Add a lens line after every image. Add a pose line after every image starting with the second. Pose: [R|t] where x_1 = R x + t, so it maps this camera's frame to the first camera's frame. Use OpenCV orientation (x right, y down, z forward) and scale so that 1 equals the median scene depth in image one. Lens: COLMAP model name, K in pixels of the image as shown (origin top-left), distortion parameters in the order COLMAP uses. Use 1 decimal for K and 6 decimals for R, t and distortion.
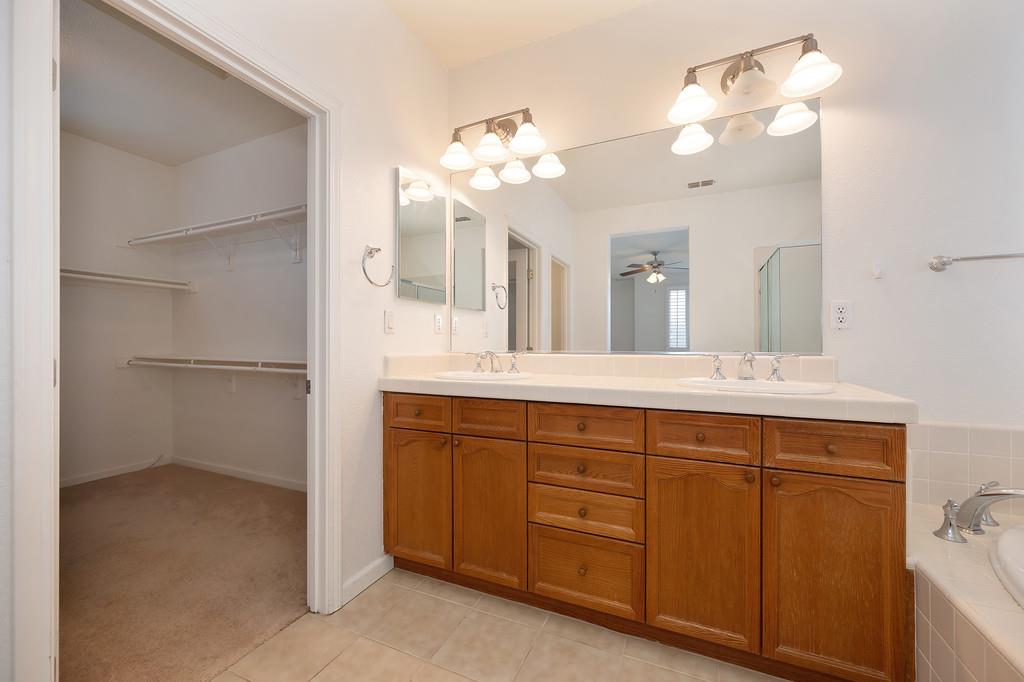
lens RADIAL K [[400.0, 0, 514.2], [0, 400.0, 342.6], [0, 0, 1]] dist [-0.005914, 0.000941]
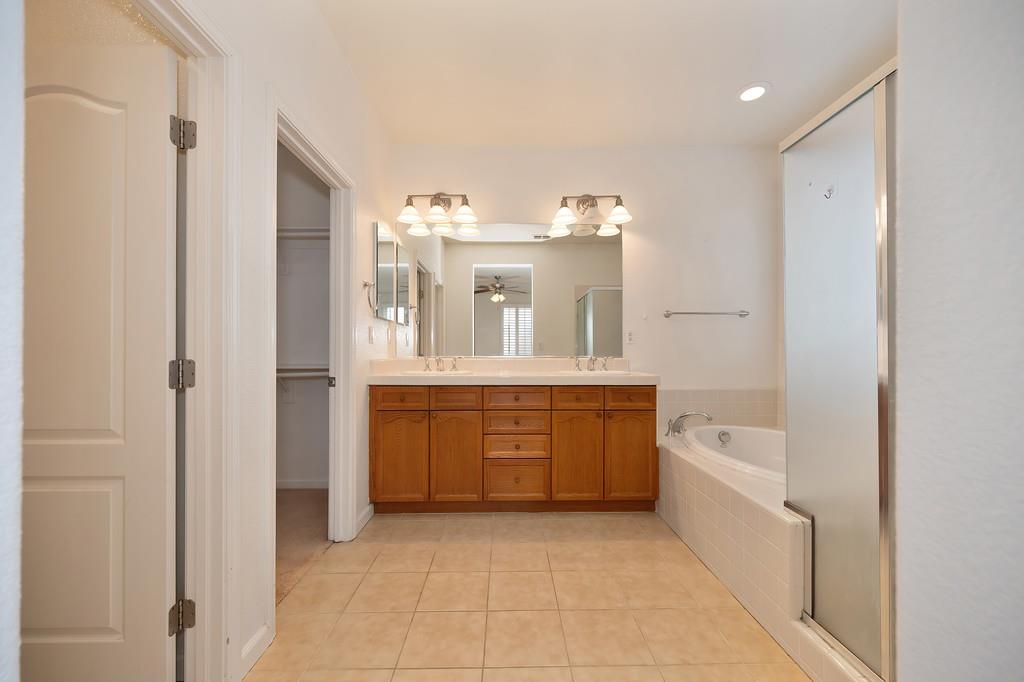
lens RADIAL K [[400.0, 0, 512.0], [0, 400.0, 347.7], [0, 0, 1]] dist [-0.005914, 0.000941]
pose [[0.904582, 0.004739, 0.426274, -0.555586], [-0.001527, 0.999968, -0.007876, 0.001004], [-0.426298, 0.006473, 0.904560, -0.541900]]
